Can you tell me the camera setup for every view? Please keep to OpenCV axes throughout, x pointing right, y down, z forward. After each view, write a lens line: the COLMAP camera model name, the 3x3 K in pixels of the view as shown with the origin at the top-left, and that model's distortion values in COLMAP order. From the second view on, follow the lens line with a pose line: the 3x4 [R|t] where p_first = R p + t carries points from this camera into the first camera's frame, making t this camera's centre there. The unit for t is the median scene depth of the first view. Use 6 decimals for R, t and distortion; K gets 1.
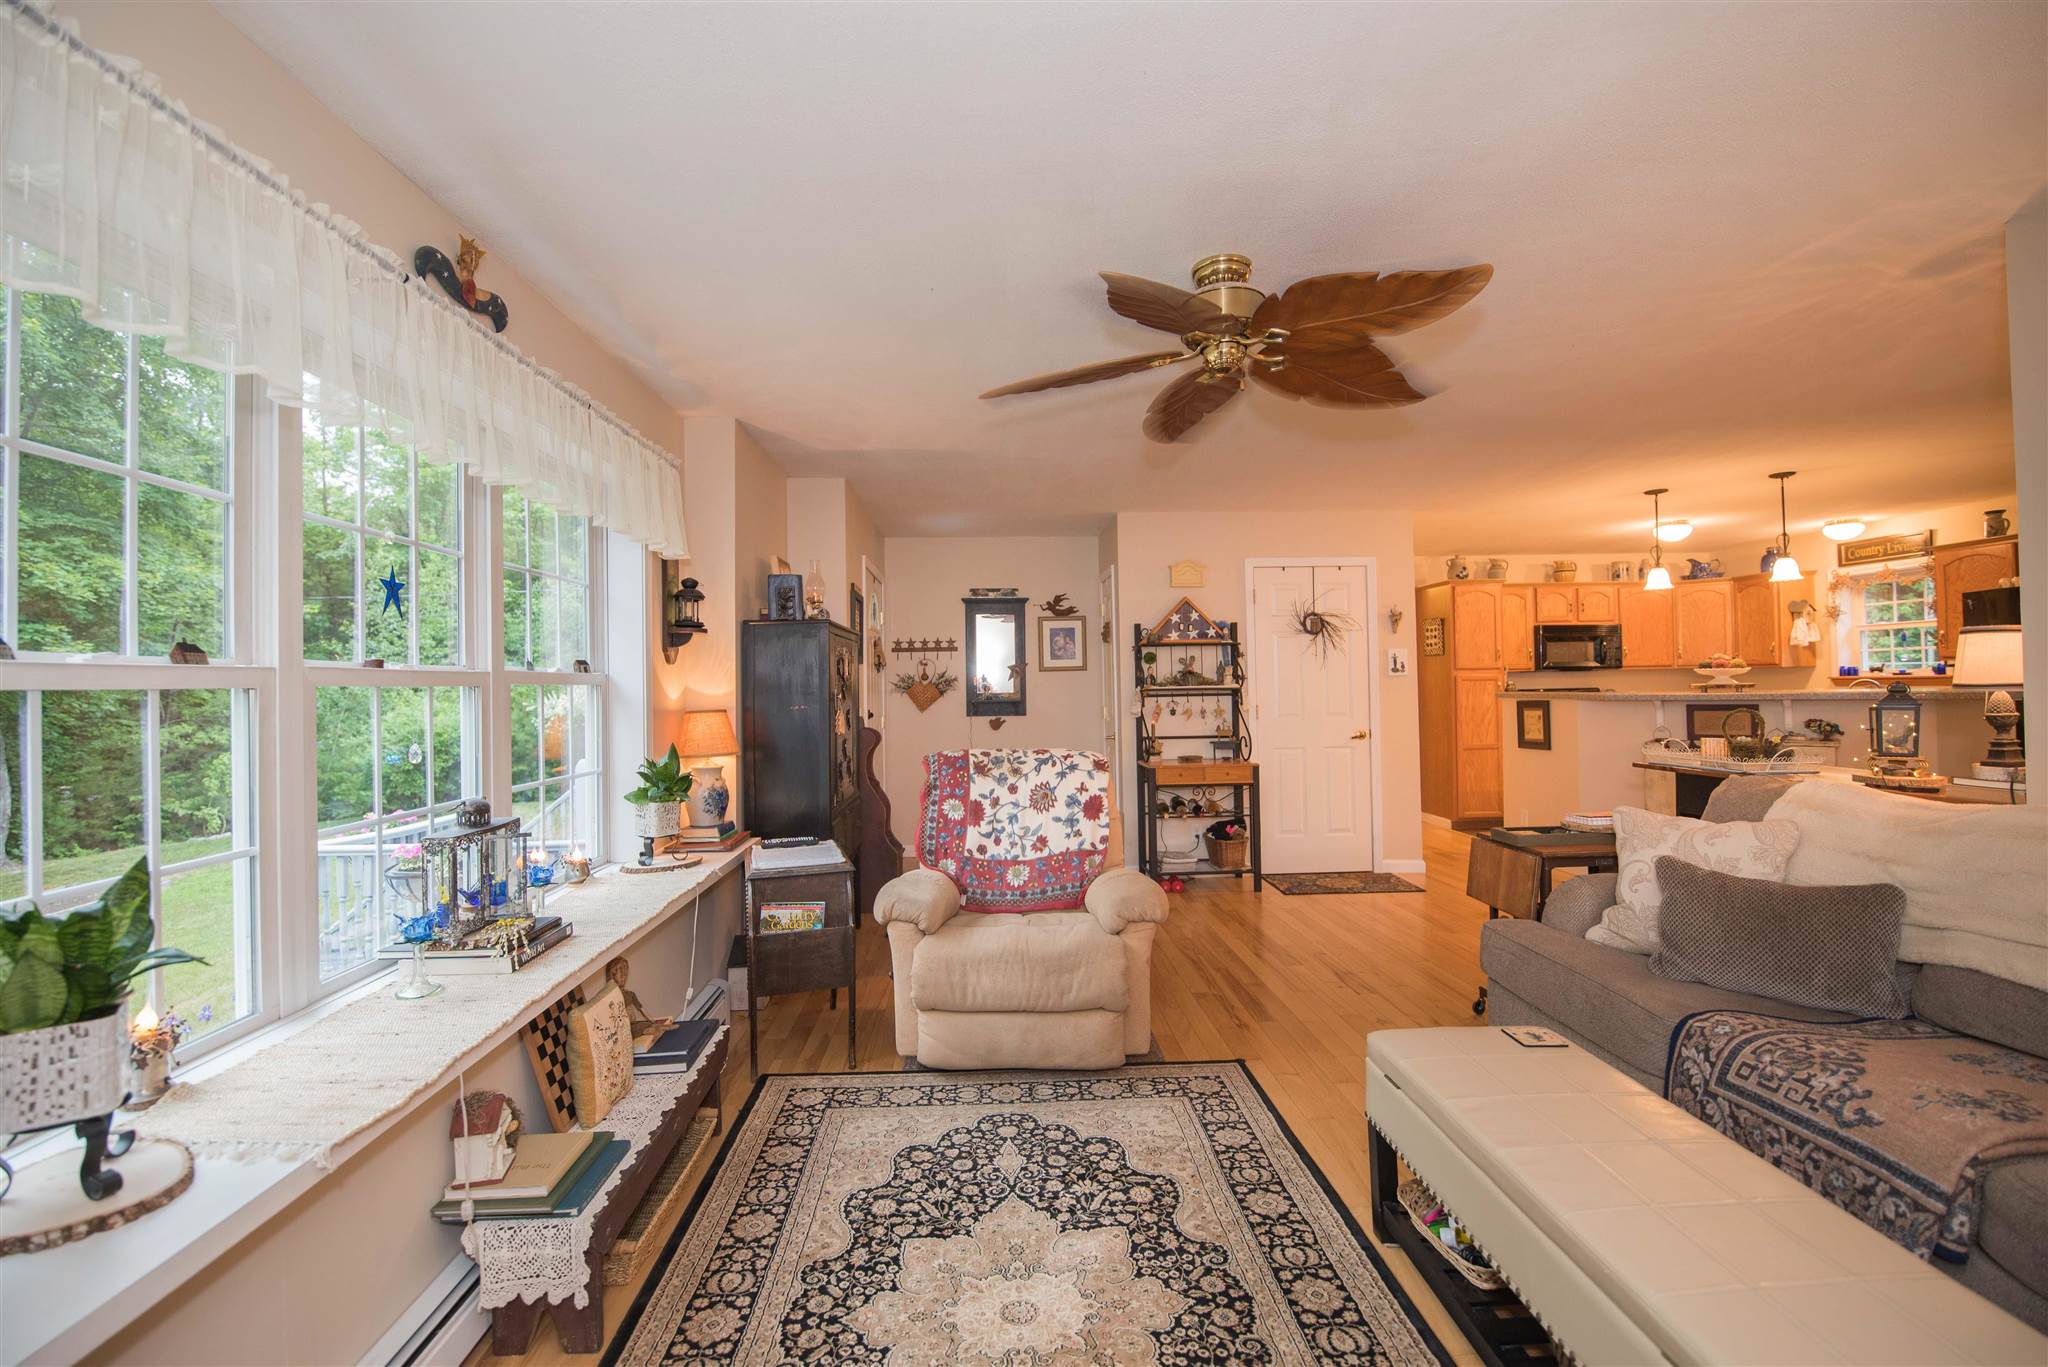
lens RADIAL K [[917.3, 0, 1026.9], [0, 917.3, 674.9], [0, 0, 1]] dist [-0.001060, -0.000160]
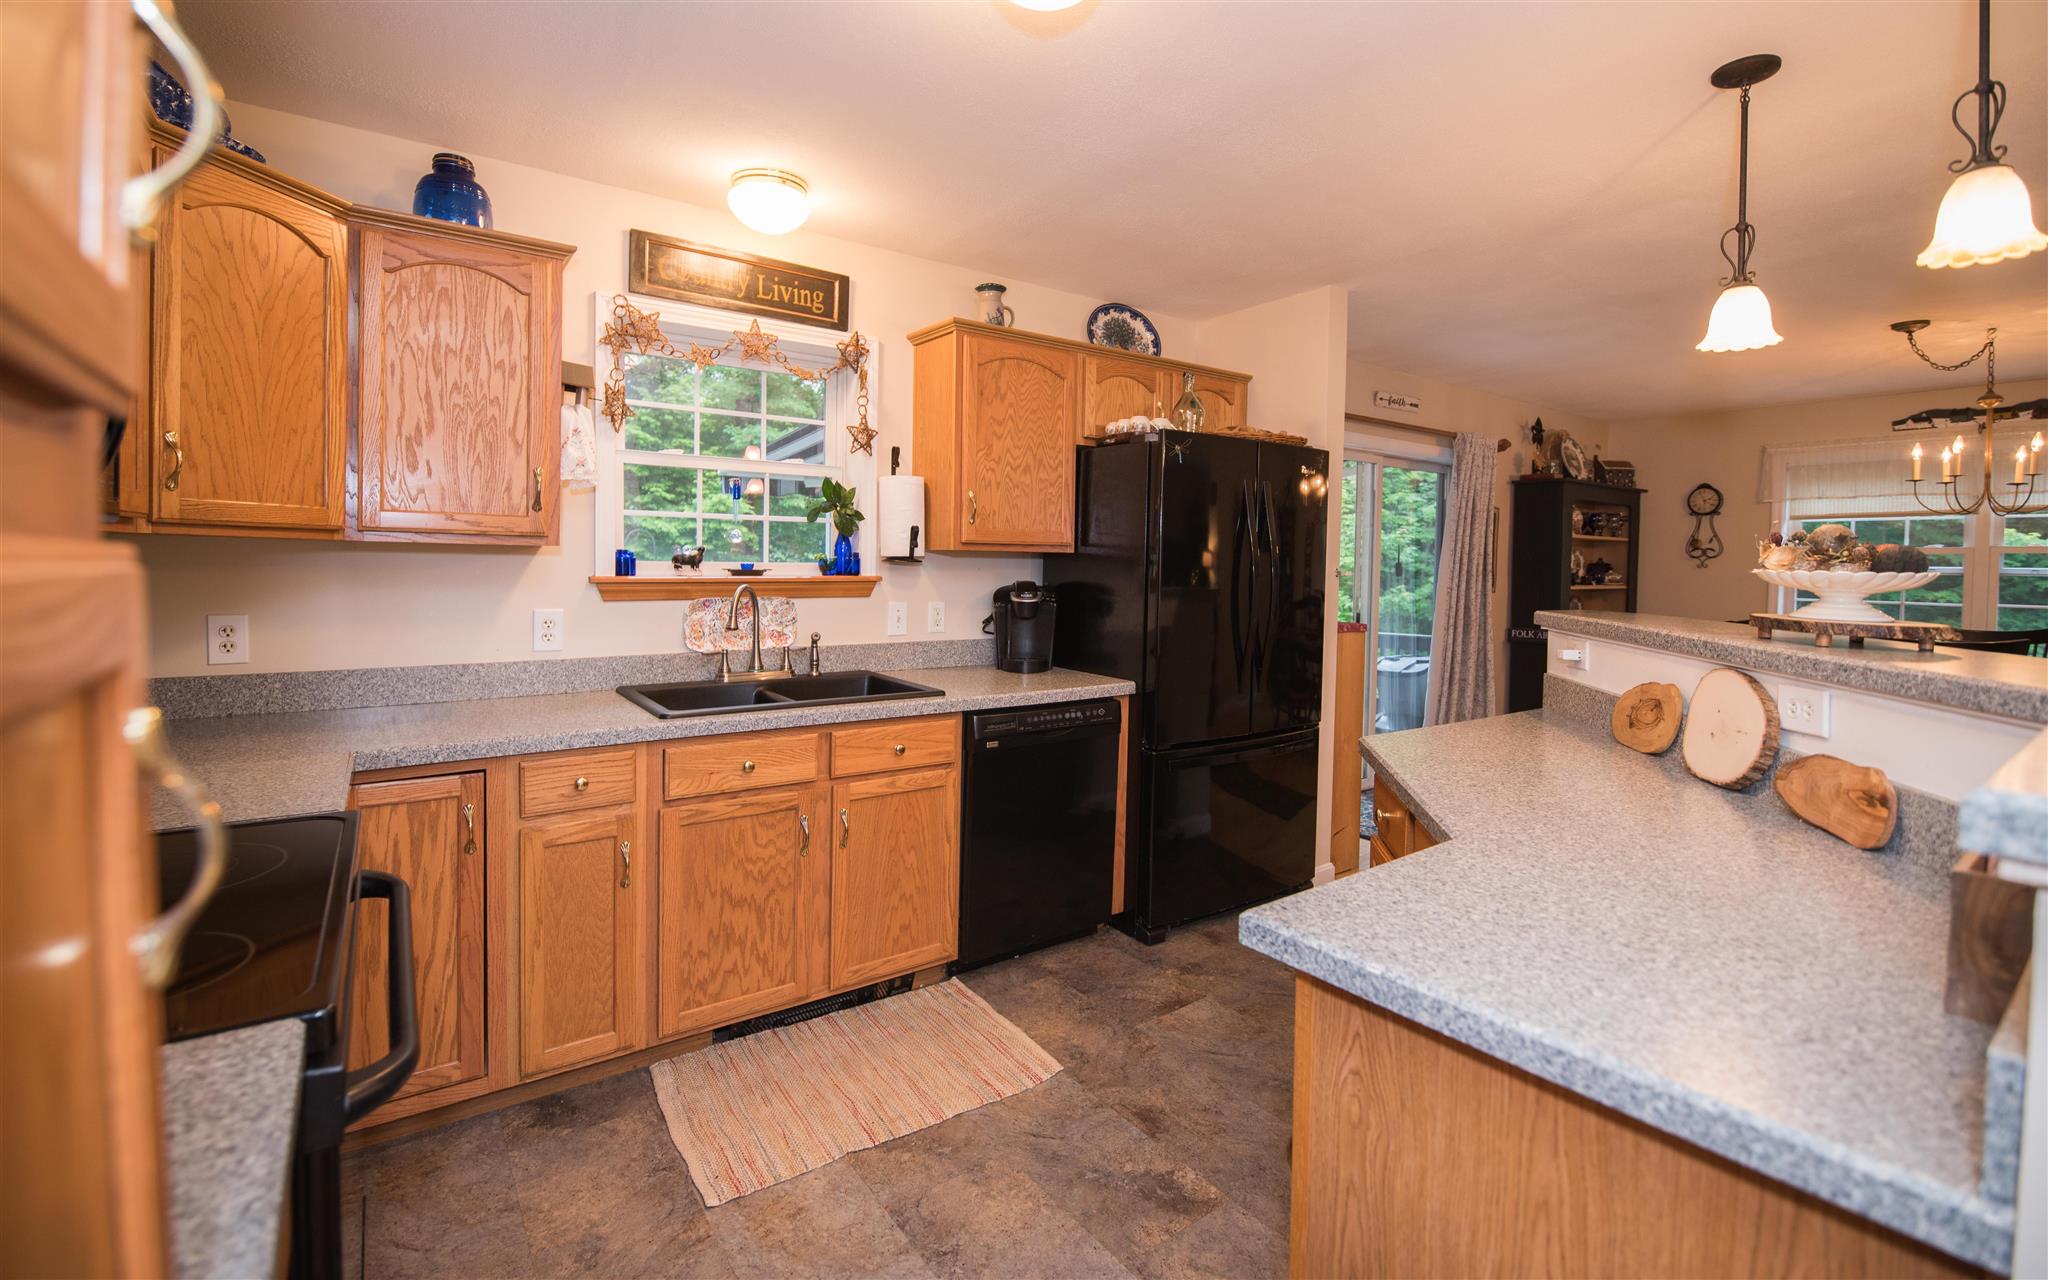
lens RADIAL K [[885.2, 0, 1022.9], [0, 885.2, 592.3], [0, 0, 1]] dist [-0.007375, -0.000338]
pose [[-0.529022, -0.022176, 0.848318, 0.583263], [-0.018803, 0.999719, 0.014409, 0.000116], [-0.848399, -0.008328, -0.529291, 1.269780]]
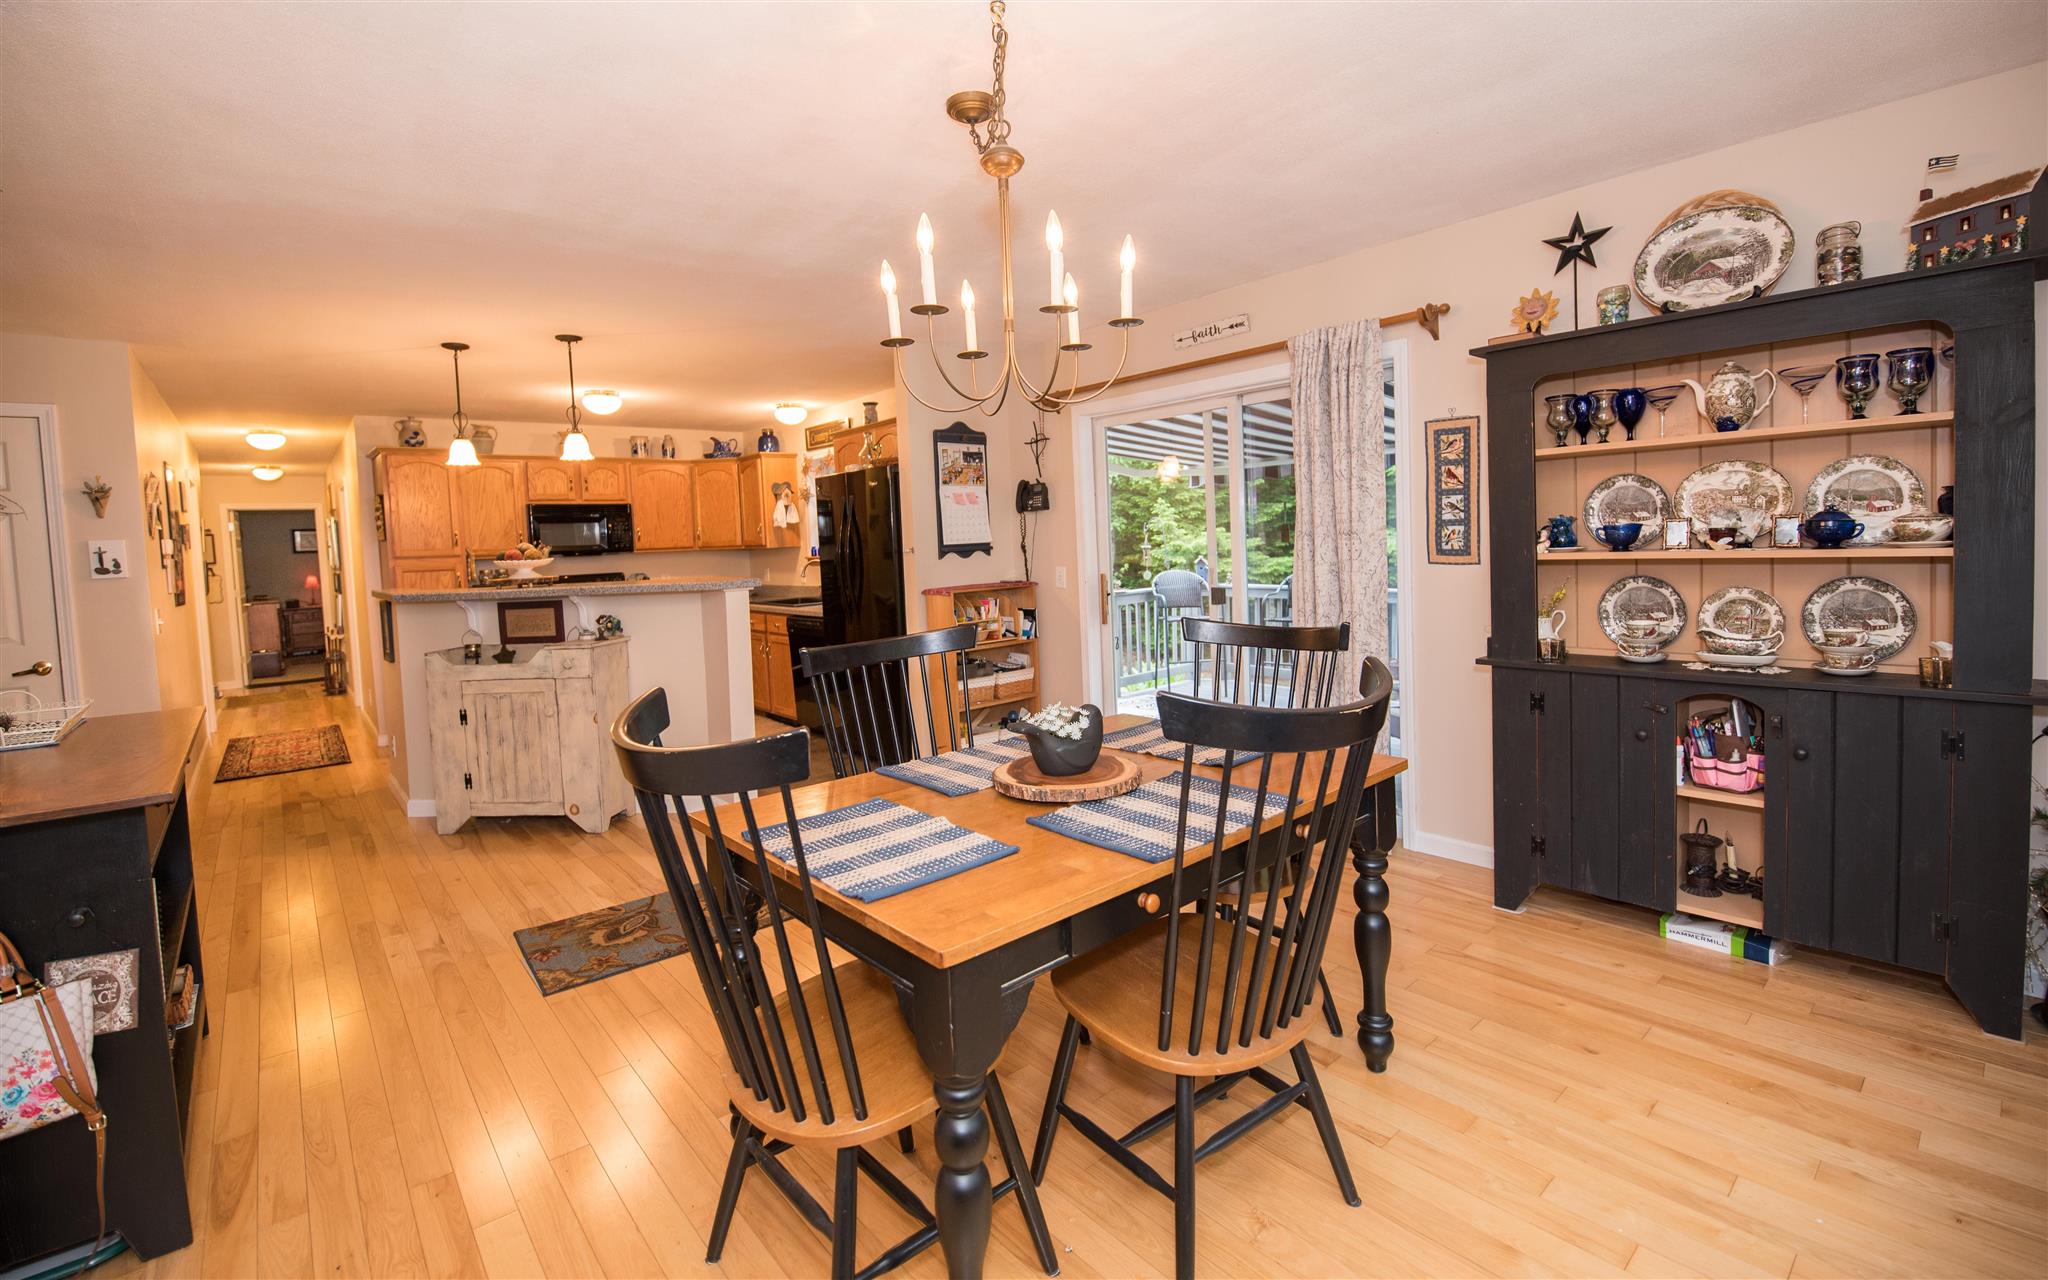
lens RADIAL K [[885.2, 0, 1022.9], [0, 885.2, 592.3], [0, 0, 1]] dist [-0.007375, -0.000338]
pose [[0.794789, -0.051462, 0.604699, 0.561306], [0.019287, 0.998037, 0.059586, -0.015453], [-0.606579, -0.035695, 0.794222, 0.060720]]
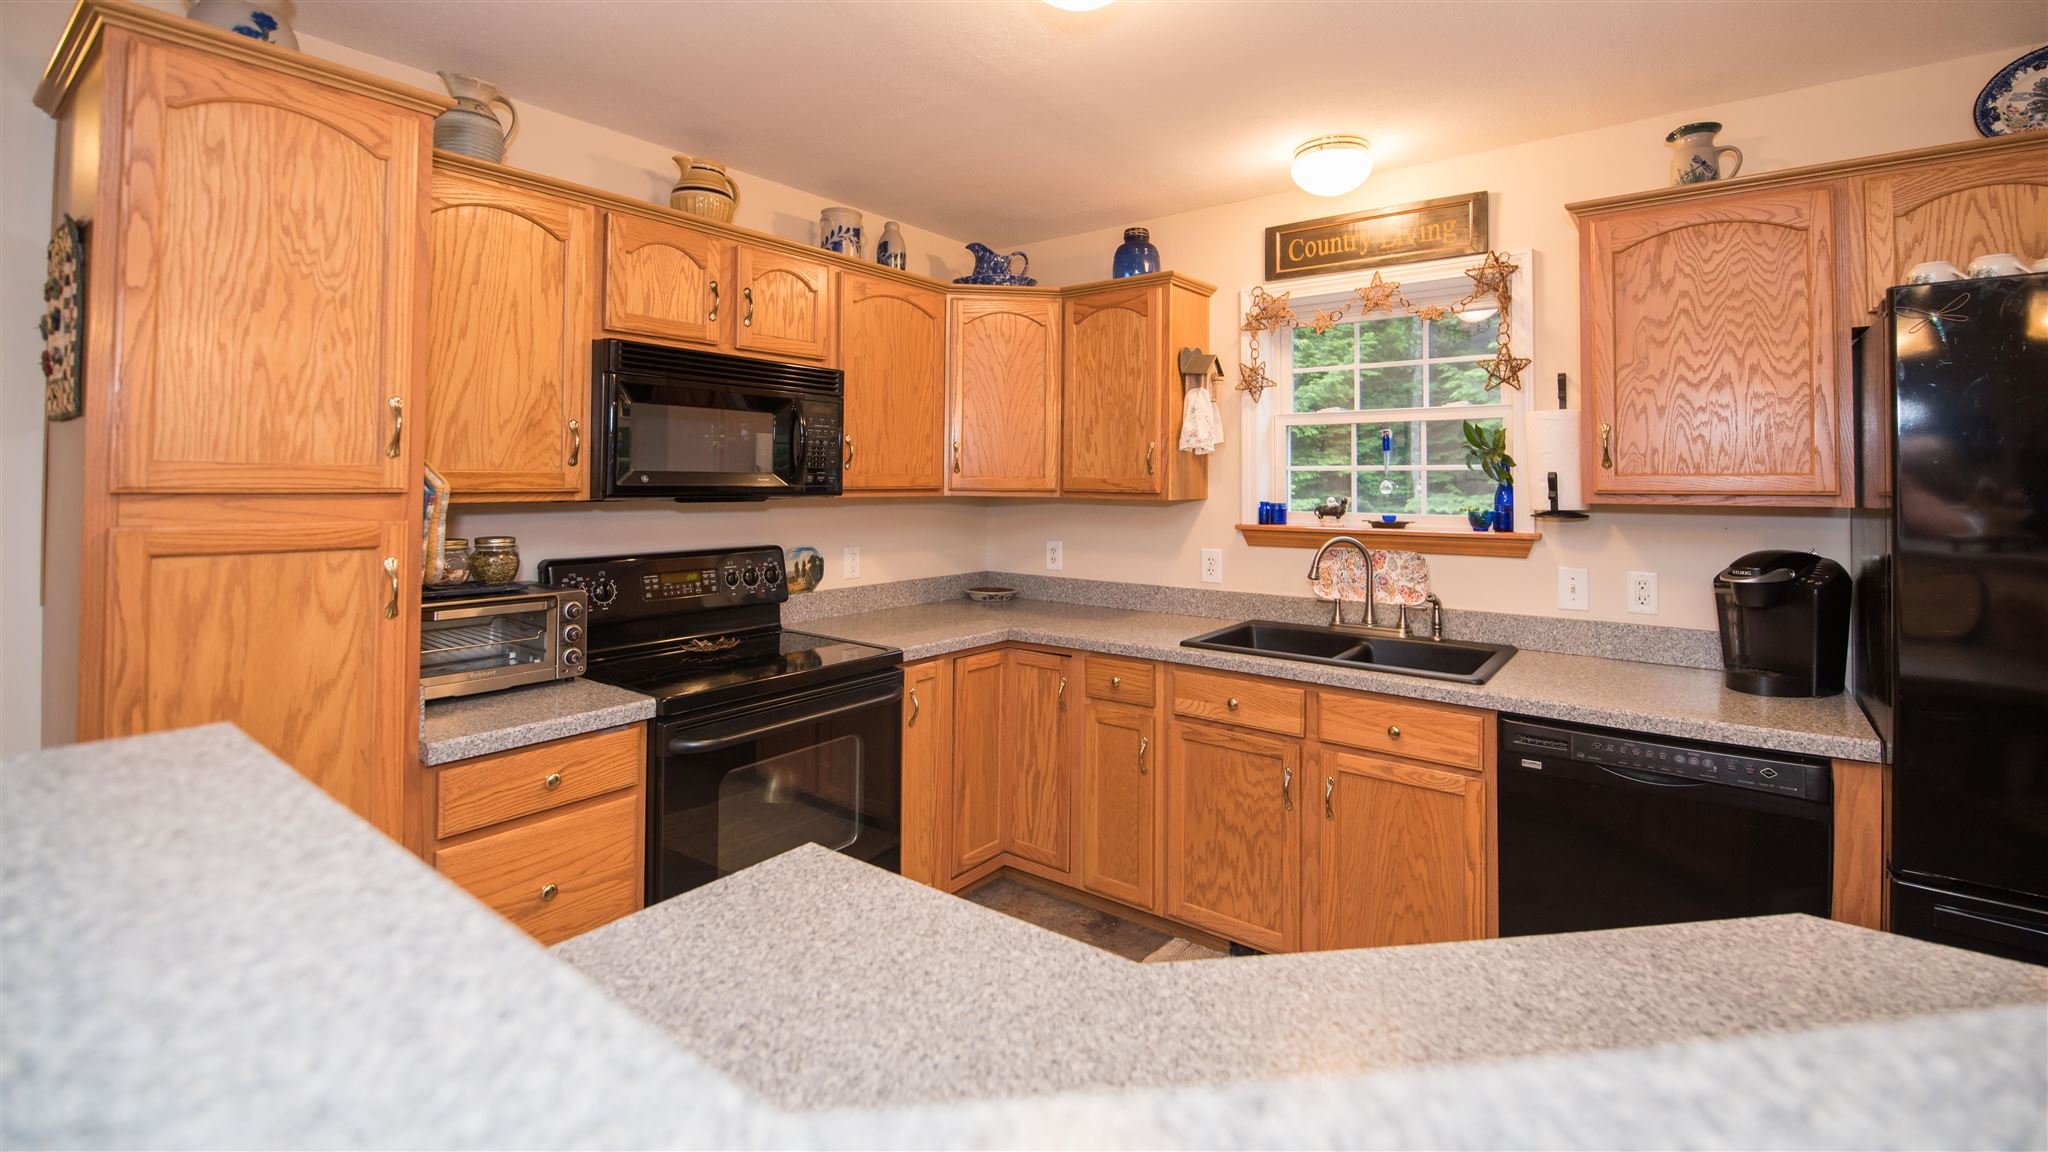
lens RADIAL K [[891.6, 0, 1032.4], [0, 891.6, 468.6], [0, 0, 1]] dist [-0.017941, -0.000562]
pose [[0.656310, 0.032144, 0.753806, 0.587254], [-0.027909, 0.999443, -0.018319, -0.017296], [-0.753975, -0.009015, 0.656841, 0.963975]]
